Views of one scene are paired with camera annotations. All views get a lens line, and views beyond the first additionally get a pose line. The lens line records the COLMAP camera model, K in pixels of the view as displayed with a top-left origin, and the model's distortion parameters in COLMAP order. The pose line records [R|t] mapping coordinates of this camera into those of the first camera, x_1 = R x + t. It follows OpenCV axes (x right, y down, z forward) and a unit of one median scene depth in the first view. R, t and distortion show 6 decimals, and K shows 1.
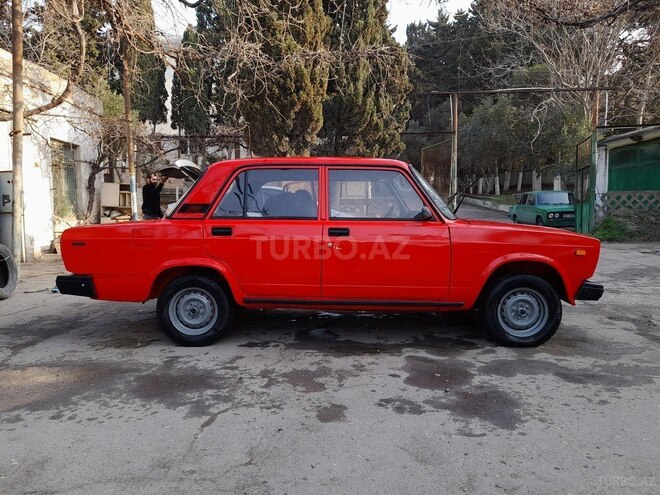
lens RADIAL K [[479.6, 0, 330.0], [0, 479.6, 247.5], [0, 0, 1]] dist [0.052110, -0.041968]
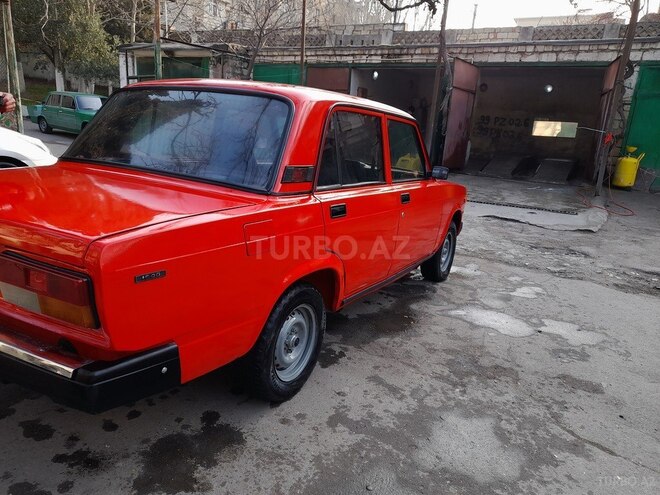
lens RADIAL K [[479.6, 0, 330.0], [0, 479.6, 247.5], [0, 0, 1]] dist [0.052110, -0.041968]
pose [[0.473020, -0.165613, 0.865346, -1.075611], [-0.018841, 0.980048, 0.197864, -0.151637], [-0.880850, -0.109898, 0.460462, 0.955143]]
